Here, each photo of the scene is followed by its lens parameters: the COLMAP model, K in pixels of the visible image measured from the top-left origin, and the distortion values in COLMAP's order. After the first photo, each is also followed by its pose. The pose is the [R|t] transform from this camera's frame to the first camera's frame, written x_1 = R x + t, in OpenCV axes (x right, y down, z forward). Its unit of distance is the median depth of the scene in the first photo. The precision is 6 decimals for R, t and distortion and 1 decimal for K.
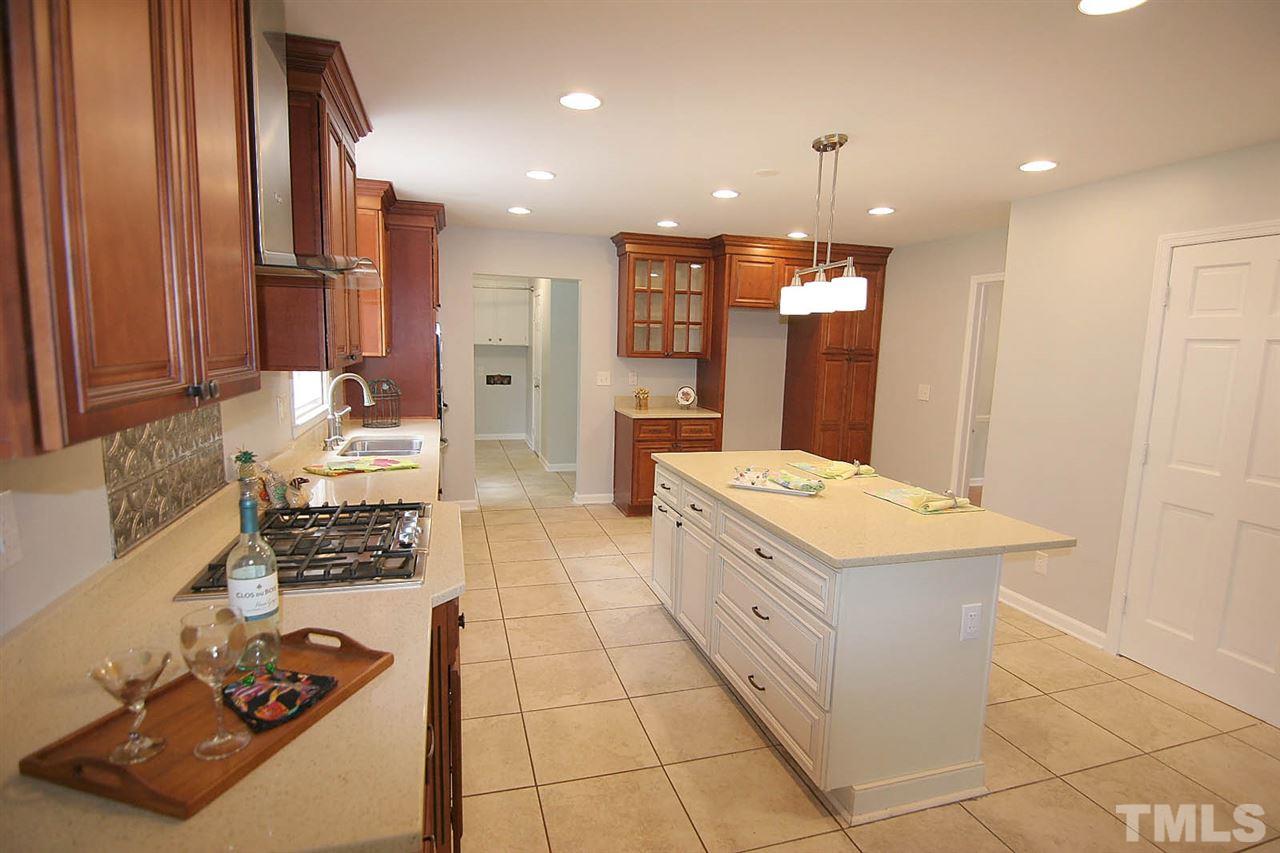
lens RADIAL K [[648.1, 0, 646.1], [0, 648.1, 435.6], [0, 0, 1]] dist [-0.002301, -0.012561]
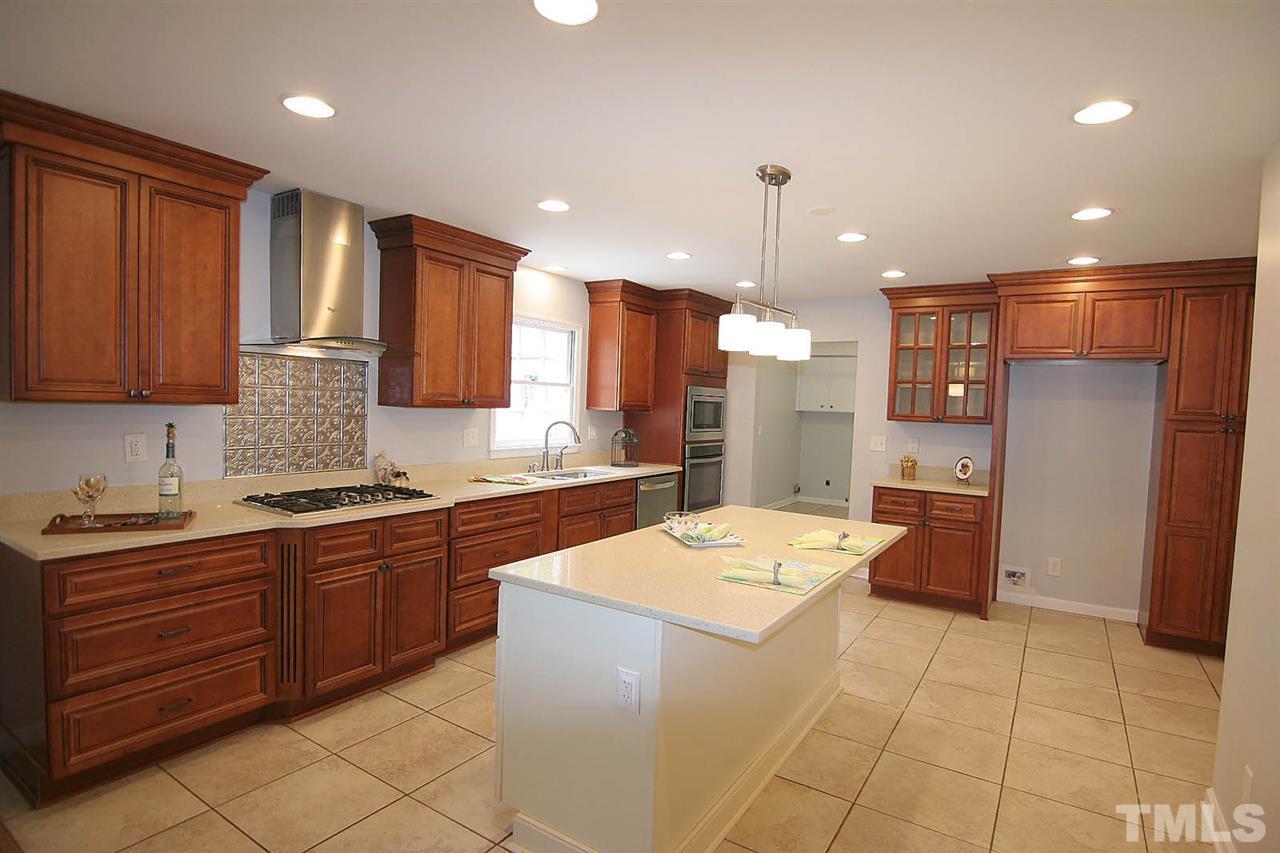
lens RADIAL K [[648.1, 0, 646.1], [0, 648.1, 435.6], [0, 0, 1]] dist [-0.002301, -0.012561]
pose [[0.648060, 0.029346, -0.761023, 0.444742], [-0.119597, 0.990781, -0.063638, -0.000642], [0.752140, 0.132257, 0.645596, 0.151965]]
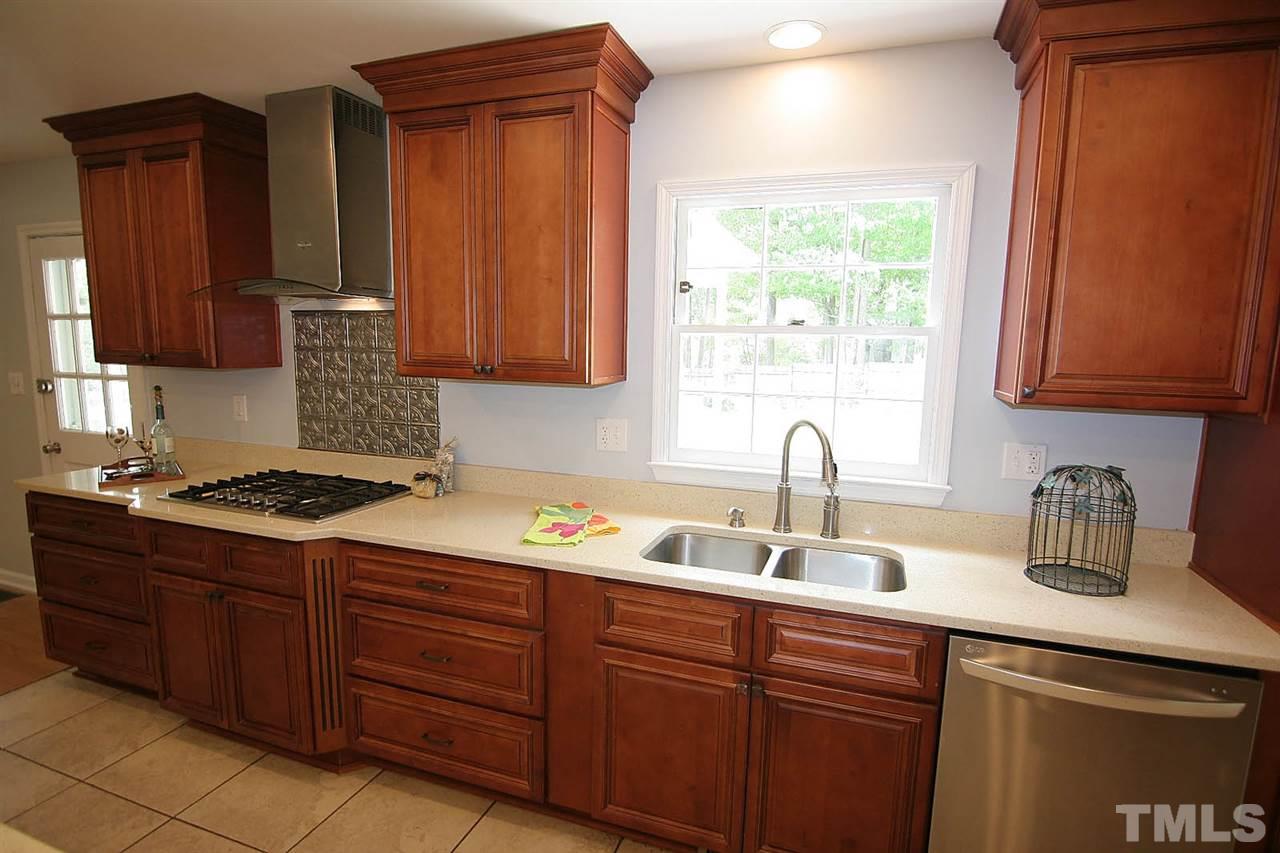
lens RADIAL K [[648.1, 0, 646.1], [0, 648.1, 435.6], [0, 0, 1]] dist [-0.002301, -0.012561]
pose [[-0.591420, 0.069073, -0.803400, 0.047609], [-0.149759, 0.969582, 0.193606, -0.108639], [0.792335, 0.234819, -0.563085, 0.755205]]
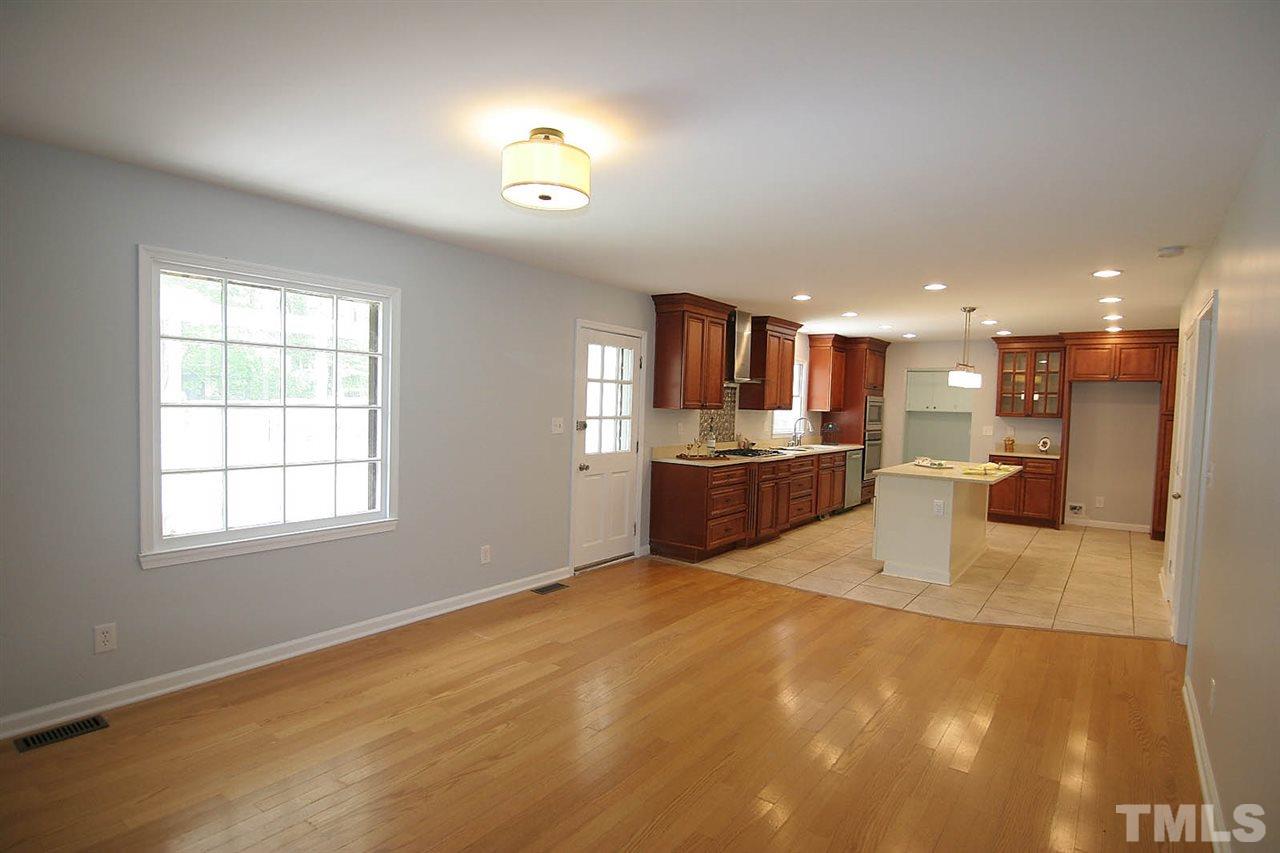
lens RADIAL K [[648.1, 0, 646.1], [0, 648.1, 435.6], [0, 0, 1]] dist [-0.002301, -0.012561]
pose [[0.596627, 0.025820, -0.802103, 0.699830], [-0.120268, 0.991072, -0.057556, 0.110709], [0.793455, 0.130807, 0.594406, -0.555951]]
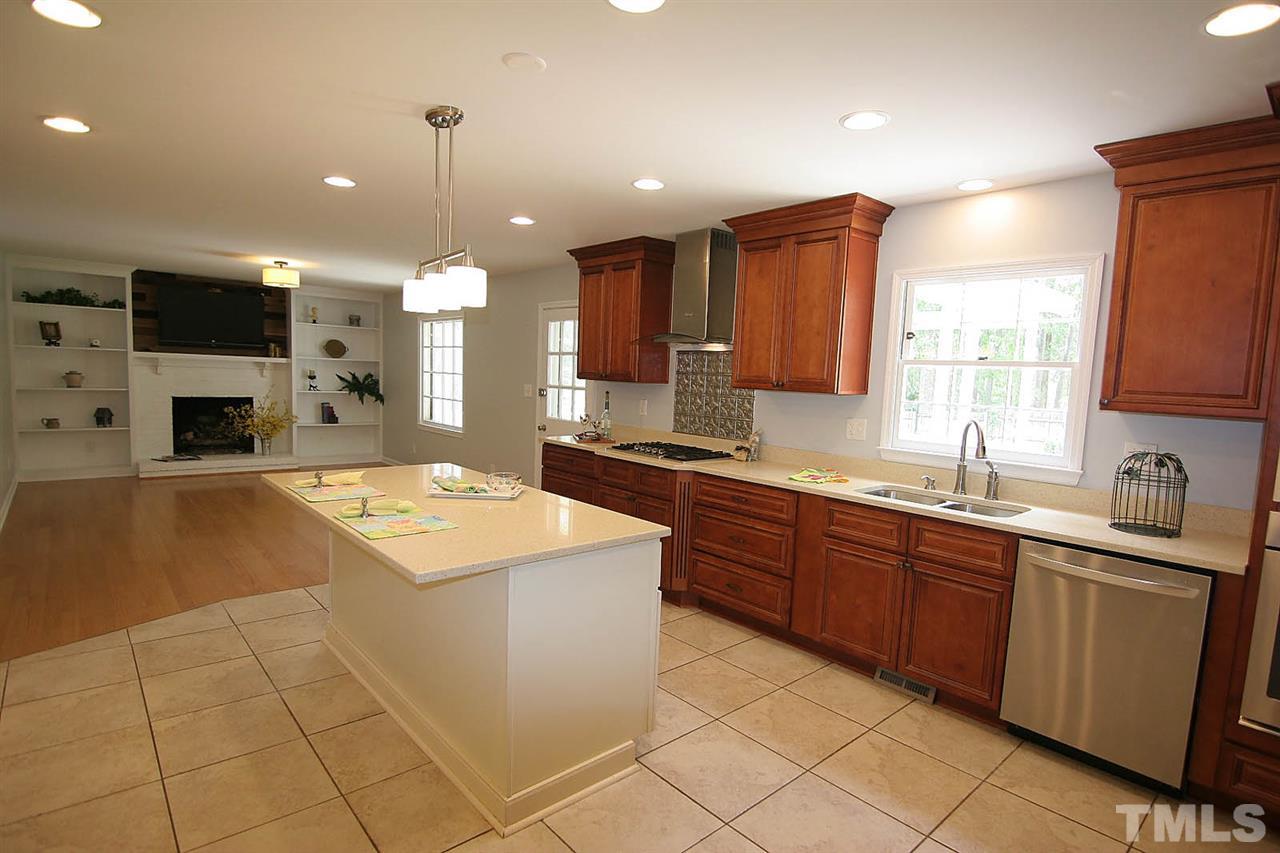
lens RADIAL K [[648.1, 0, 646.1], [0, 648.1, 435.6], [0, 0, 1]] dist [-0.002301, -0.012561]
pose [[-0.904845, -0.030455, -0.424651, 0.199005], [-0.128699, 0.970340, 0.204639, -0.125815], [0.405824, 0.239819, -0.881926, 1.001123]]
